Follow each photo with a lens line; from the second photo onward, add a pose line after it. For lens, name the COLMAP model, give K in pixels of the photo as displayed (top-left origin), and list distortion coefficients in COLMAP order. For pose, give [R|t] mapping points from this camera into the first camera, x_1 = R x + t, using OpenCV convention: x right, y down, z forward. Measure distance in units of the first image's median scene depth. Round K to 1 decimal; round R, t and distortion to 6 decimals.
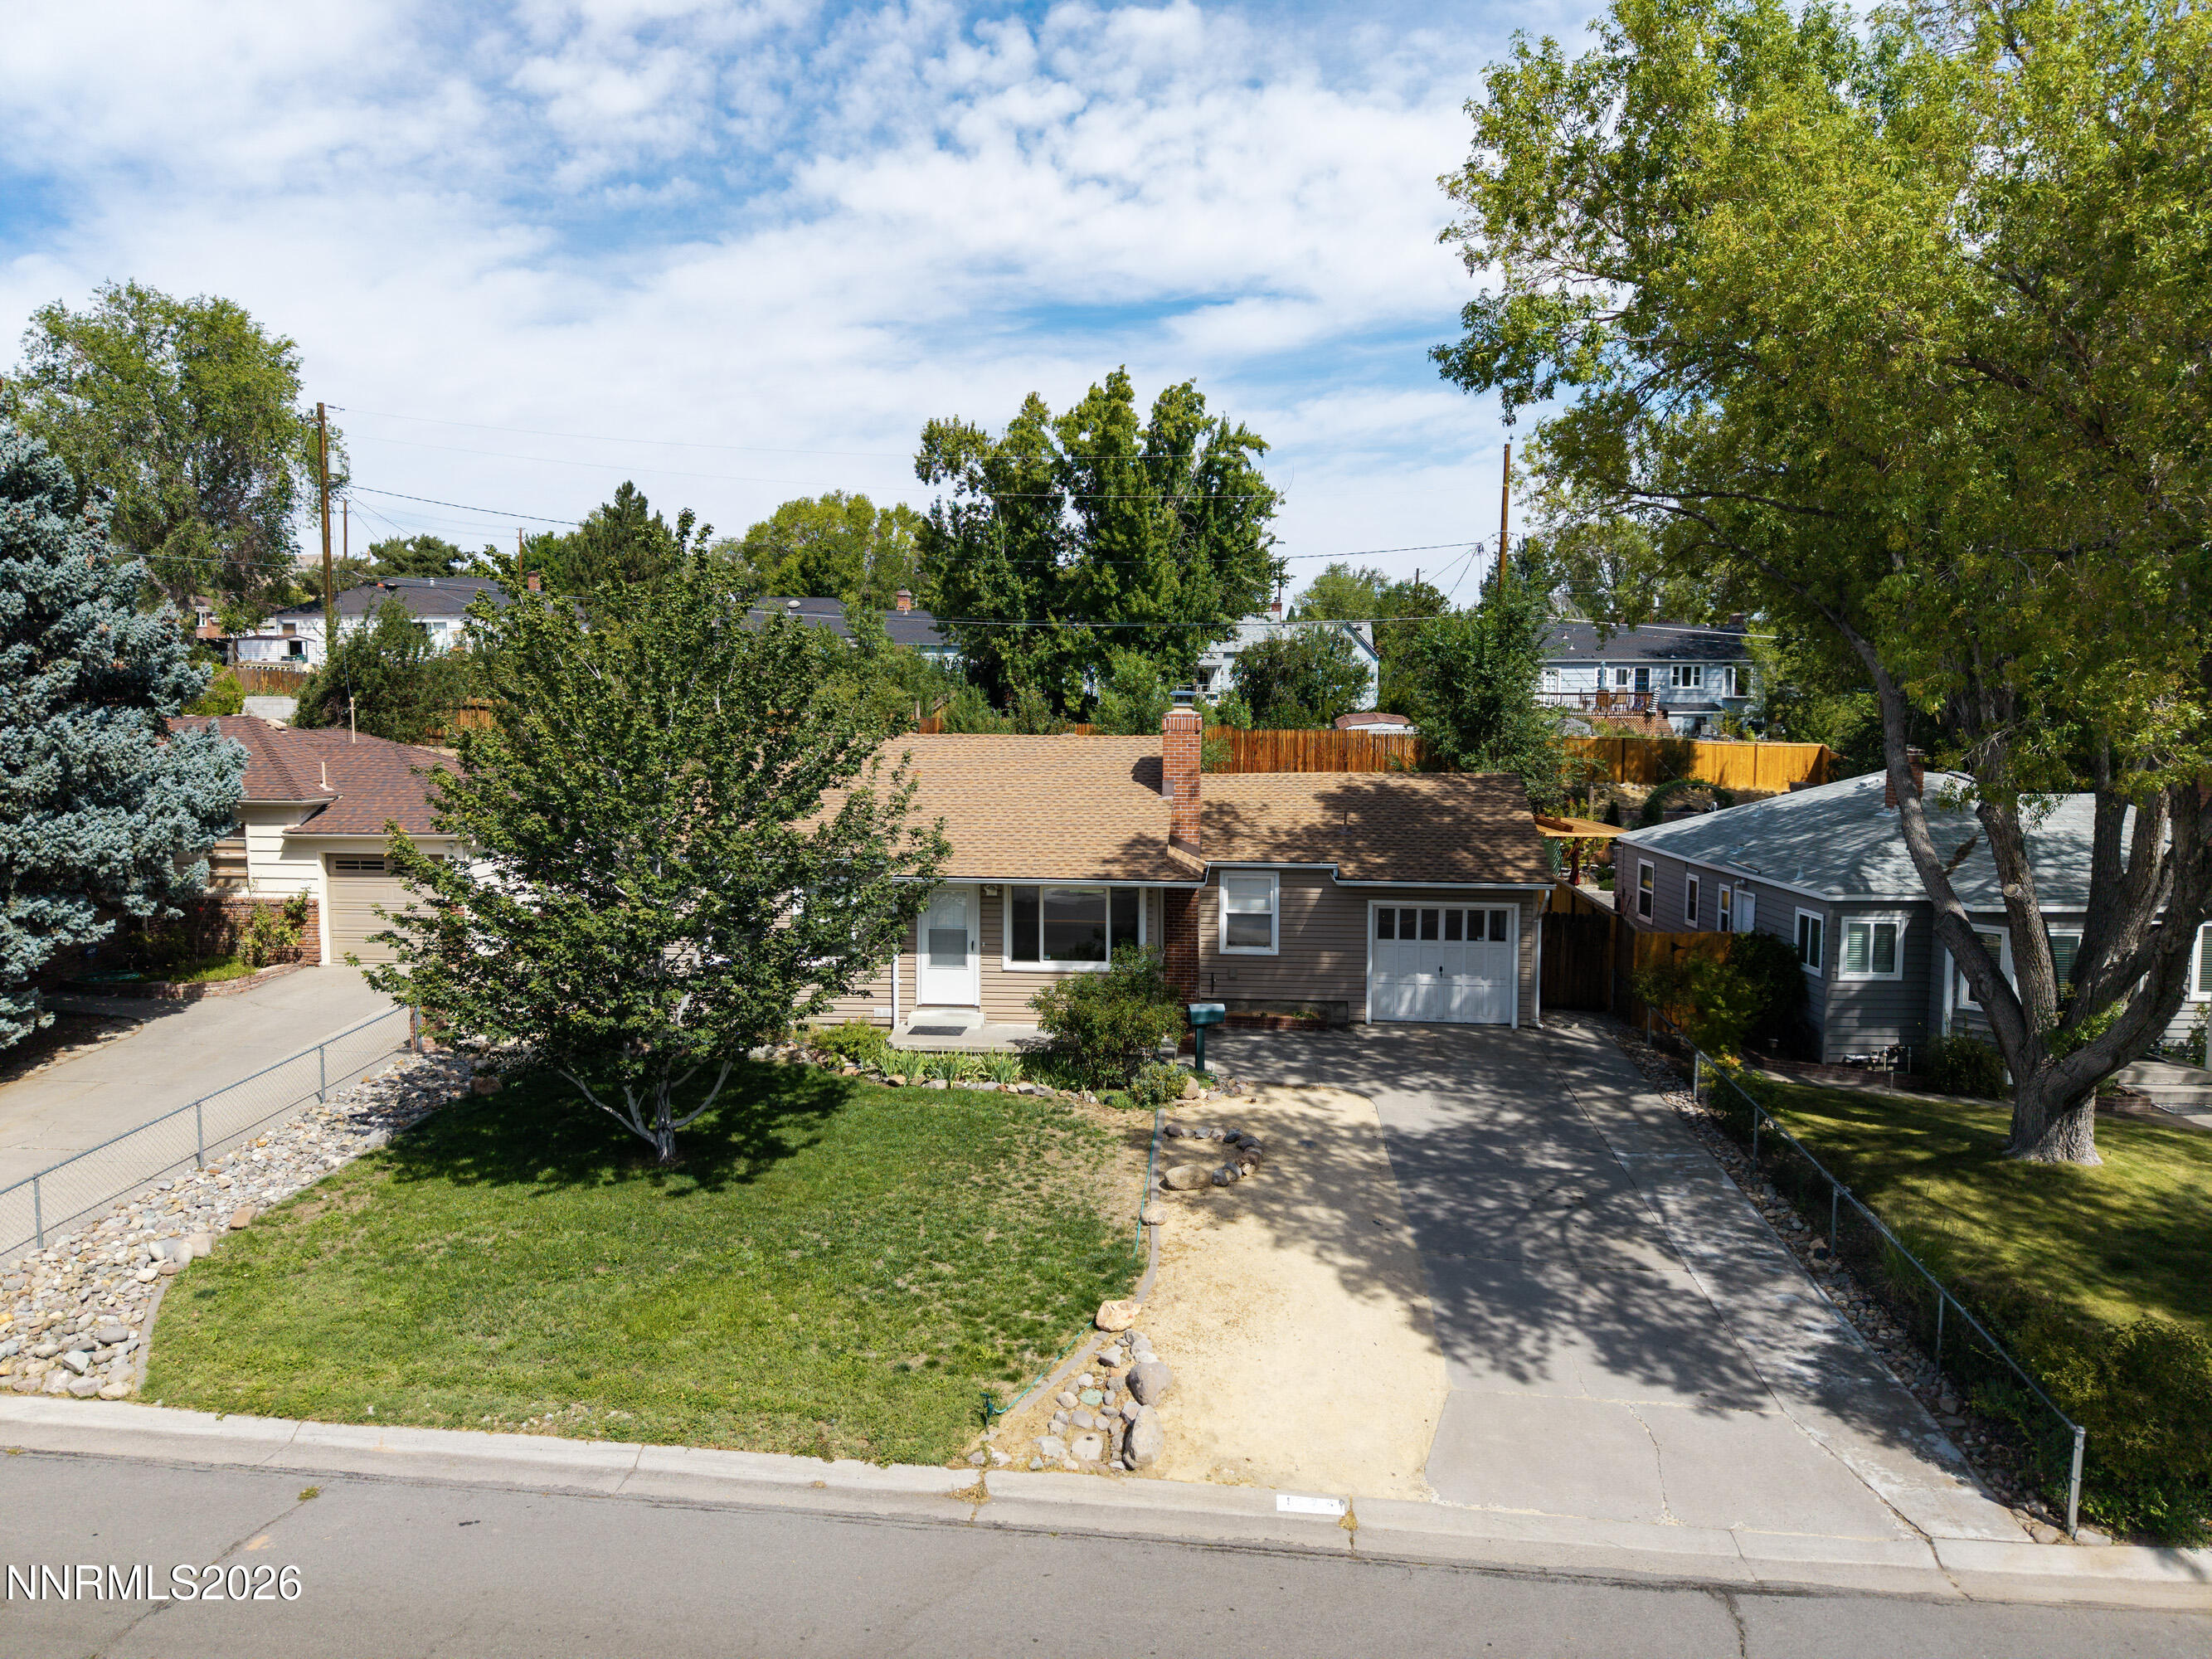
lens RADIAL K [[1525.5, 0, 1111.1], [0, 1525.5, 822.3], [0, 0, 1]] dist [0.021406, -0.019272]
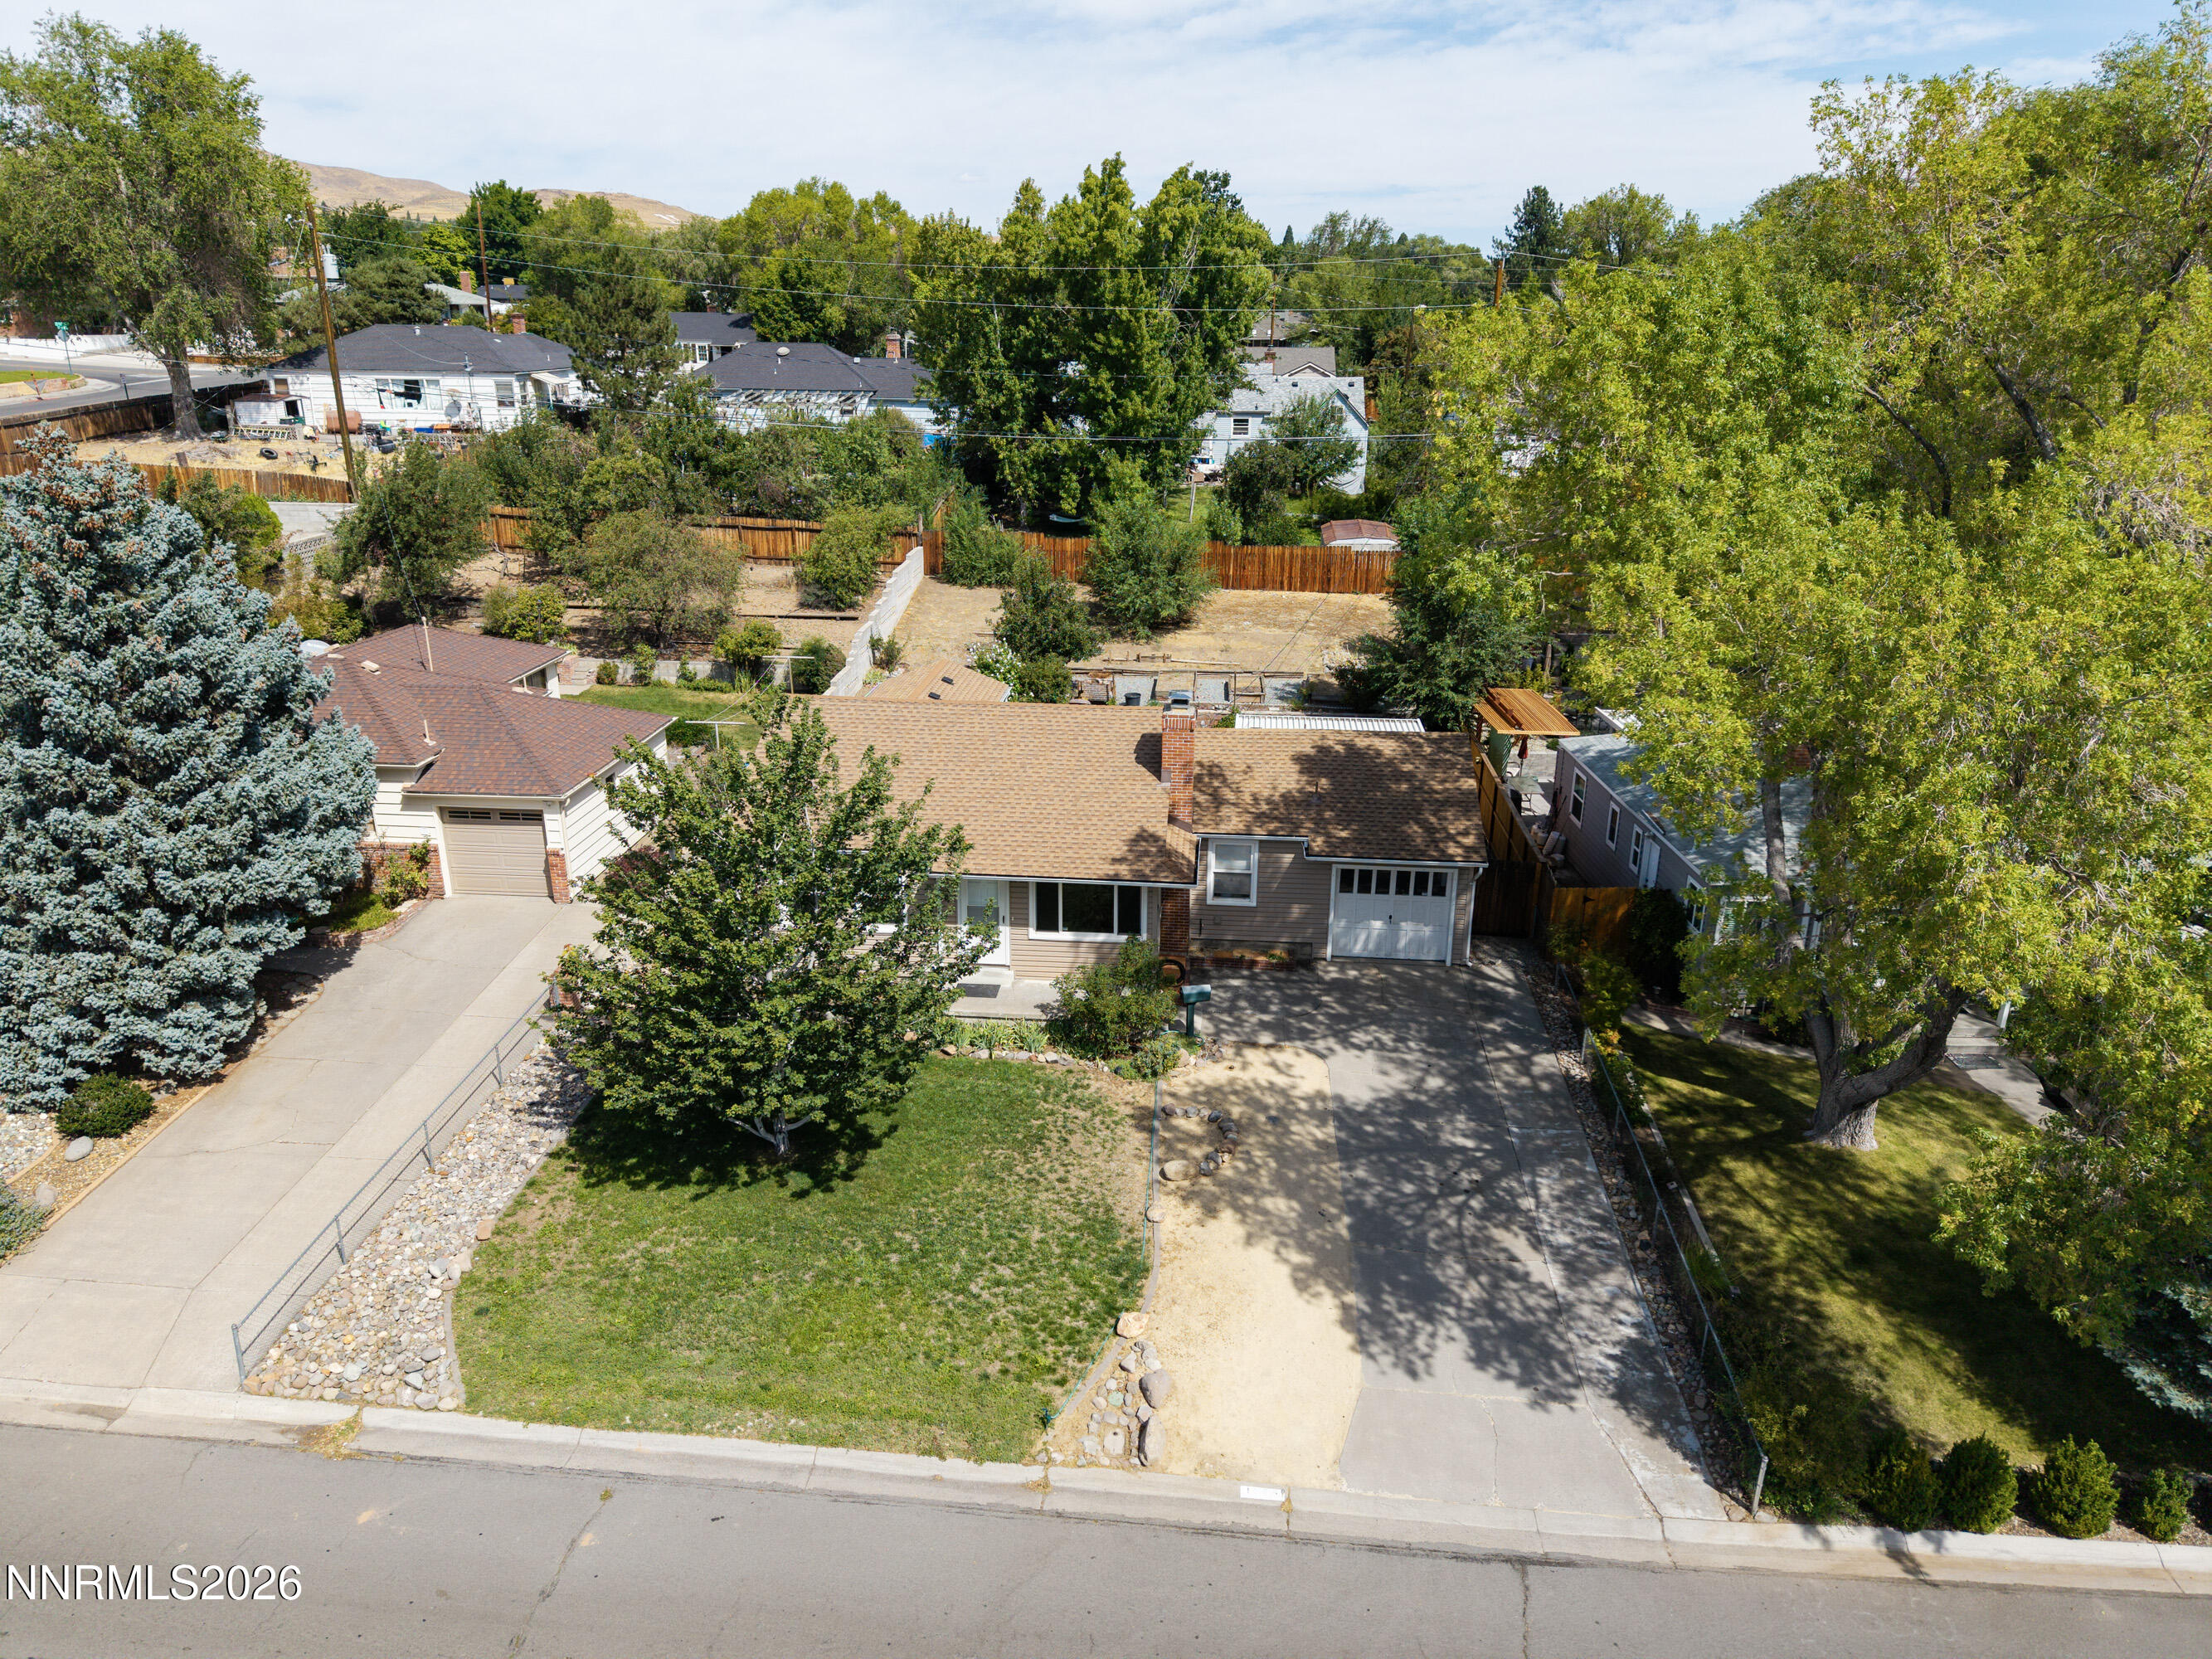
lens RADIAL K [[1525.5, 0, 1111.9], [0, 1525.5, 844.9], [0, 0, 1]] dist [0.021406, -0.019272]
pose [[0.999936, 0.000283, 0.011291, -0.022913], [-0.003115, 0.967845, 0.251529, -0.346093], [-0.010857, -0.251549, 0.967784, -0.191777]]
